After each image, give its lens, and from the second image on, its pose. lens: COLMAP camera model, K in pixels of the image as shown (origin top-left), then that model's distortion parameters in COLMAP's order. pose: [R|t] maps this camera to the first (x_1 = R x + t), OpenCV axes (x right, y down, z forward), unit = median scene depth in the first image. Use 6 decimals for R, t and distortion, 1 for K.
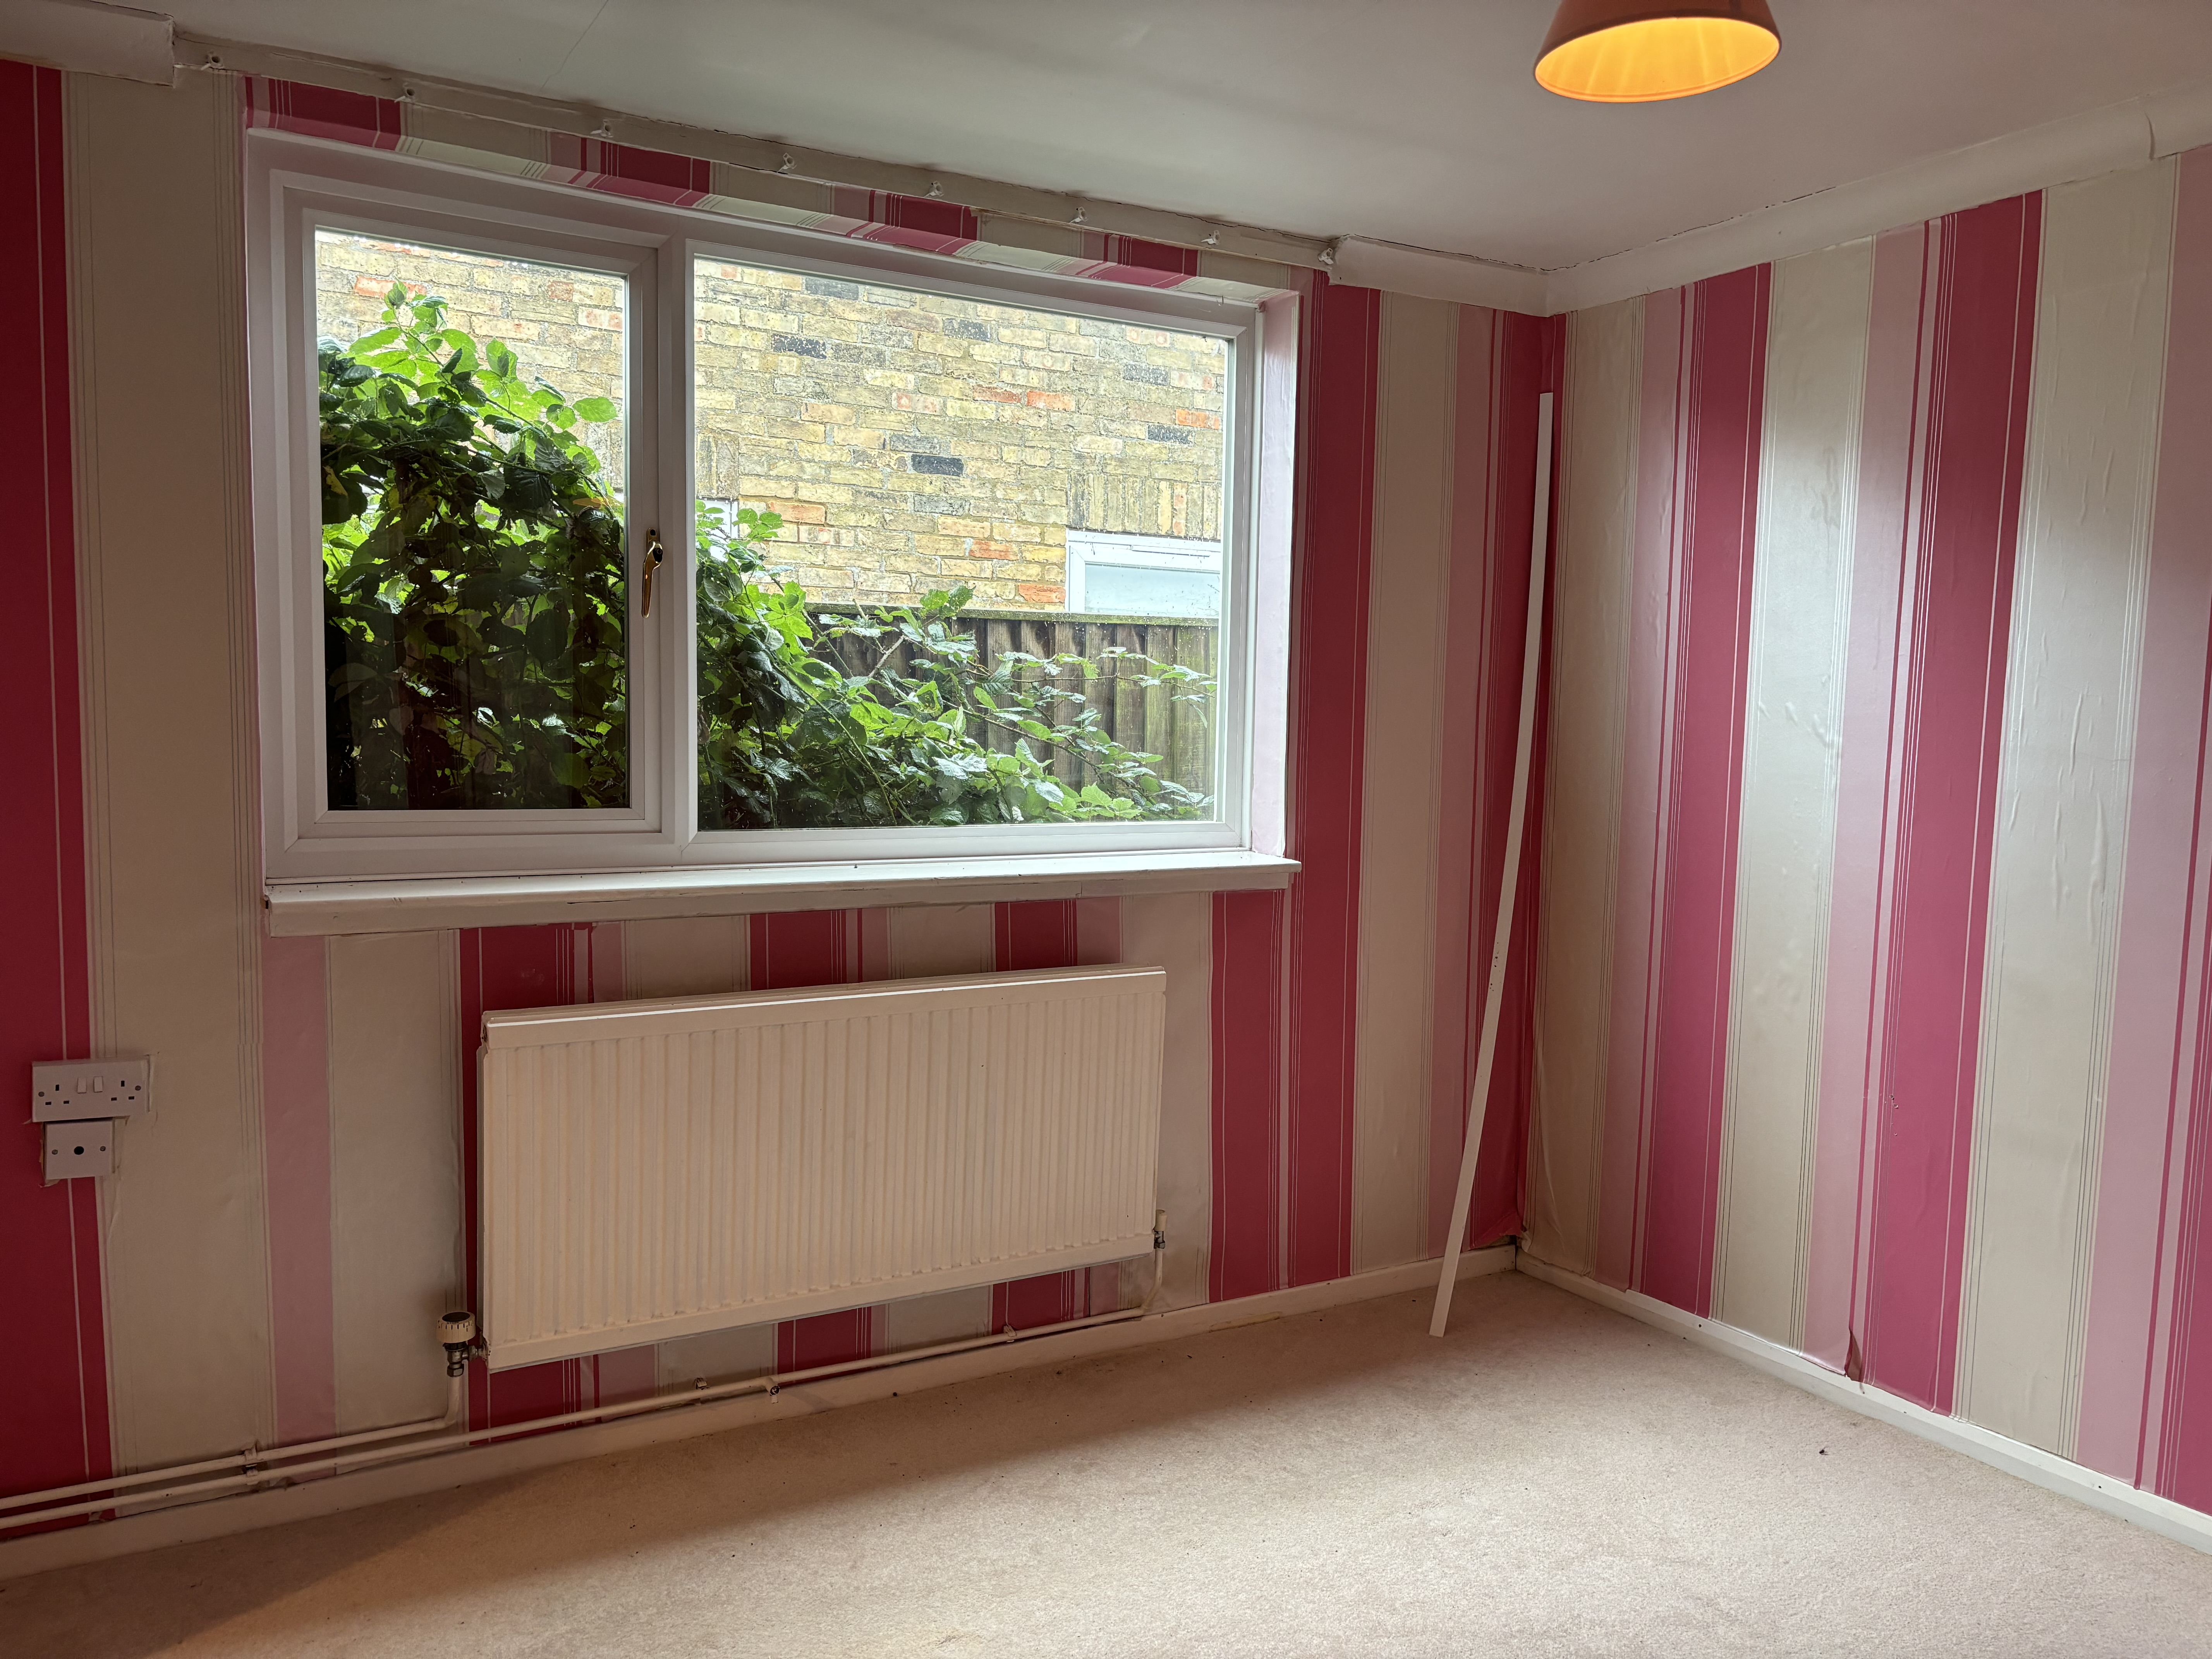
lens RADIAL K [[1688.4, 0, 1108.3], [0, 1688.4, 840.2], [0, 0, 1]] dist [0.009346, 0.007545]
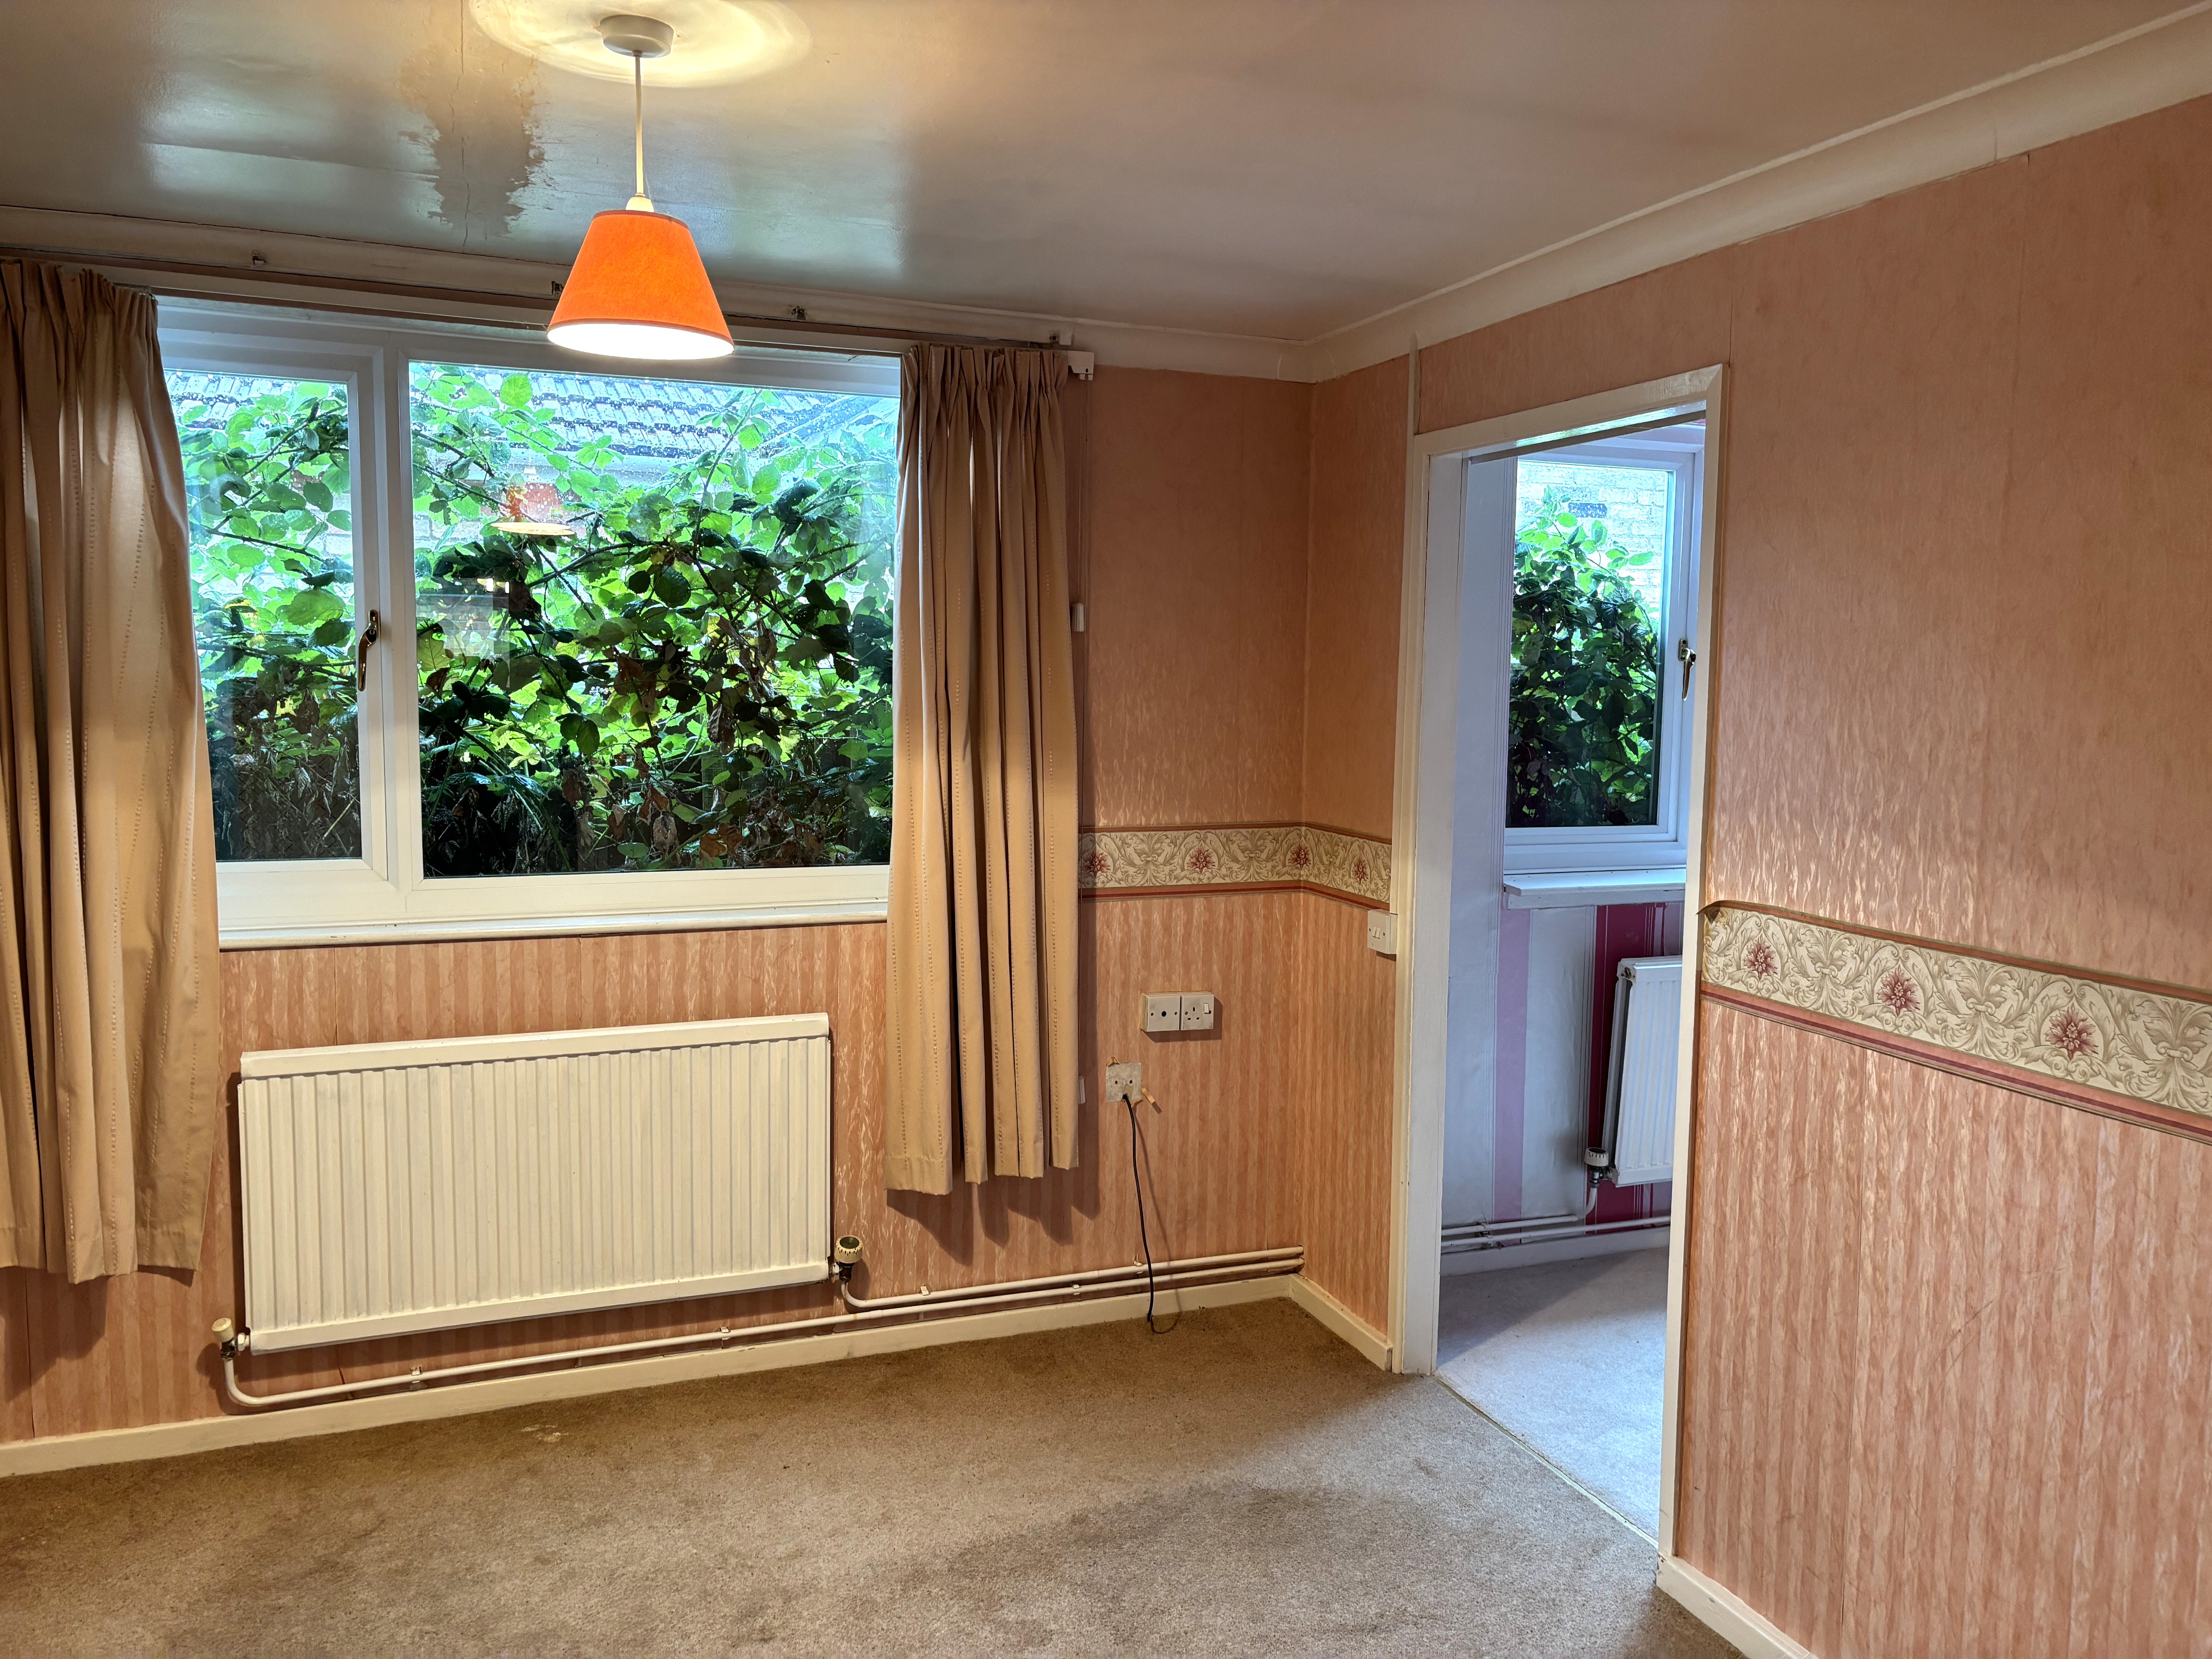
lens RADIAL K [[1688.4, 0, 1104.8], [0, 1688.4, 820.0], [0, 0, 1]] dist [0.009346, 0.007545]
pose [[0.985390, 0.018749, -0.169276, -0.554211], [-0.014903, 0.999602, 0.023959, -0.056398], [0.169658, -0.021086, 0.985277, -0.606678]]
